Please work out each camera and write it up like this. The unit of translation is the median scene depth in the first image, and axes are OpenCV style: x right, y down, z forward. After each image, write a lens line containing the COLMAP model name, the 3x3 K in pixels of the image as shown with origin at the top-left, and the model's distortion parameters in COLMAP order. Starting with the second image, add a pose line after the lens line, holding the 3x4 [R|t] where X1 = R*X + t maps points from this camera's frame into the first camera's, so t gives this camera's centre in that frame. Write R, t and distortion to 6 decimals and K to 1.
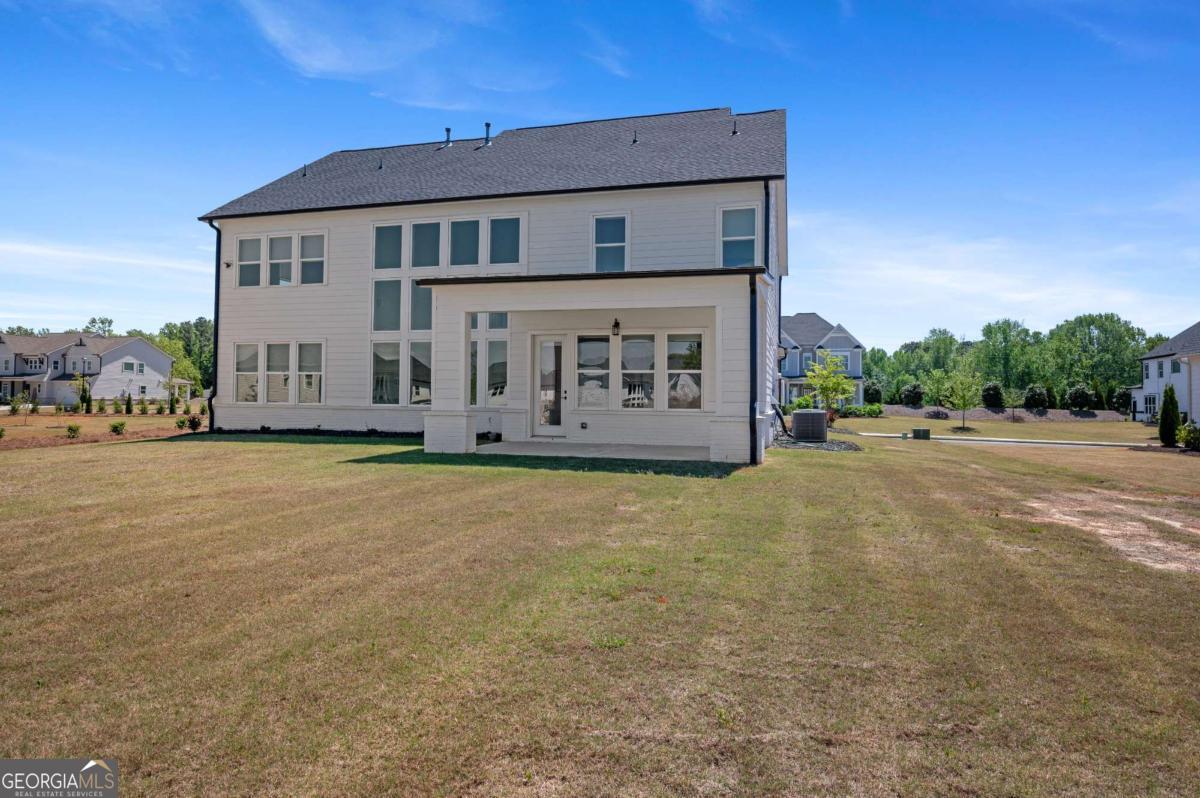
lens RADIAL K [[688.2, 0, 597.1], [0, 688.2, 377.7], [0, 0, 1]] dist [0.008918, -0.000231]
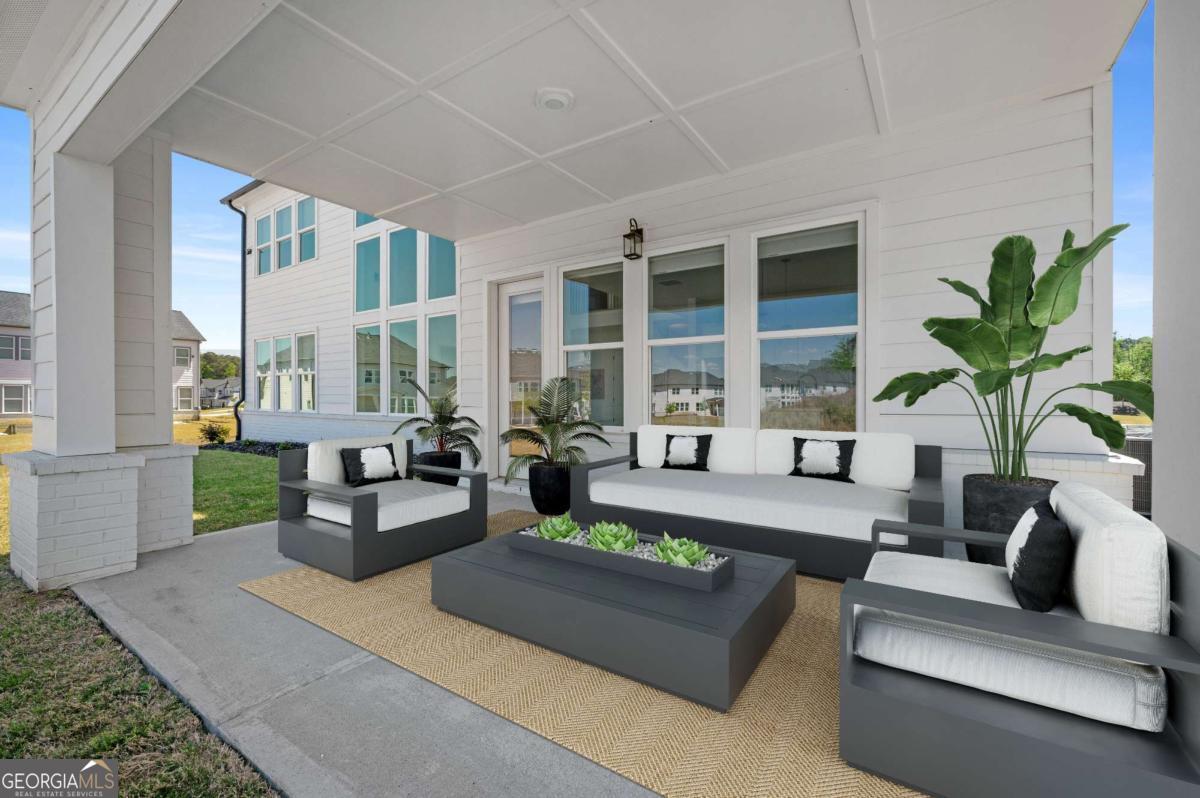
lens RADIAL K [[497.6, 0, 602.7], [0, 497.6, 398.6], [0, 0, 1]] dist [0.001870, 0.000087]
pose [[0.950423, -0.010849, -0.310772, 0.084068], [0.020616, 0.999391, 0.028161, 0.013636], [0.310277, -0.033171, 0.950067, 0.560852]]
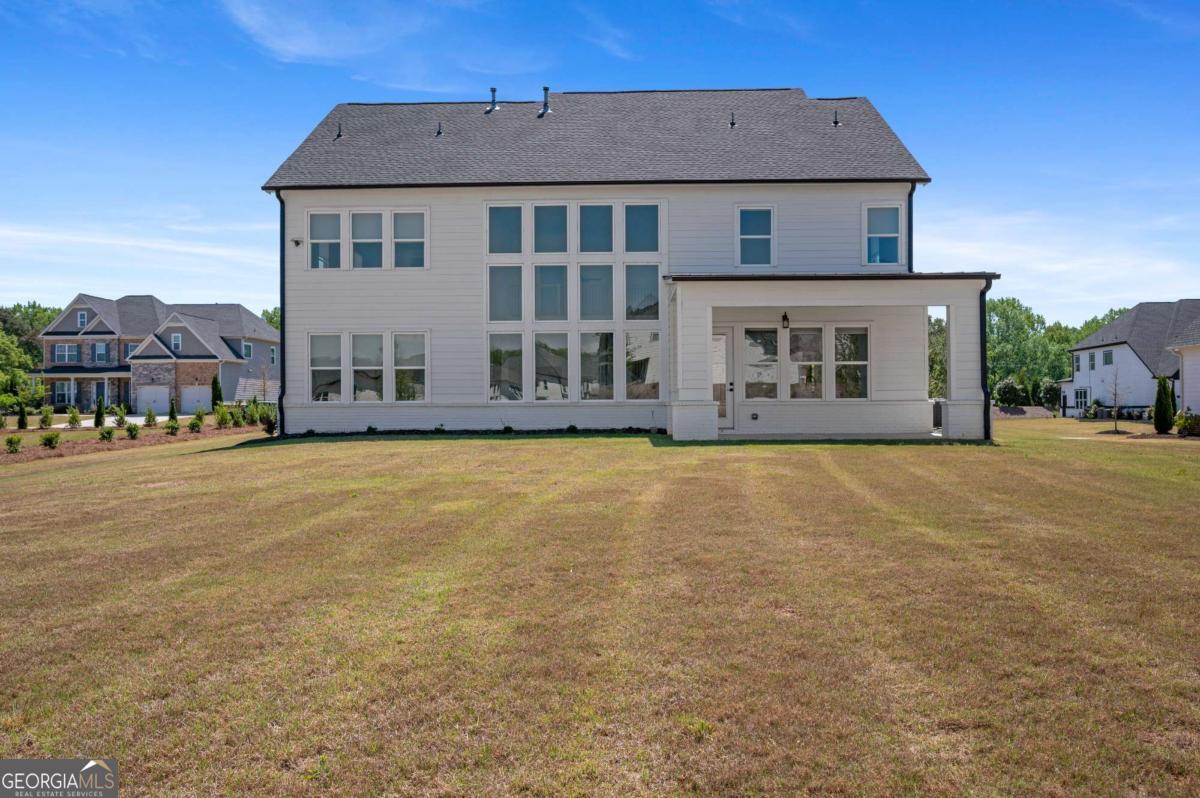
lens RADIAL K [[917.6, 0, 602.1], [0, 917.6, 399.3], [0, 0, 1]] dist [0.004636, 0.001096]
pose [[0.972618, -0.013706, 0.232004, -0.450950], [0.007736, 0.999616, 0.026620, 0.005222], [-0.232280, -0.024096, 0.972350, -0.222493]]
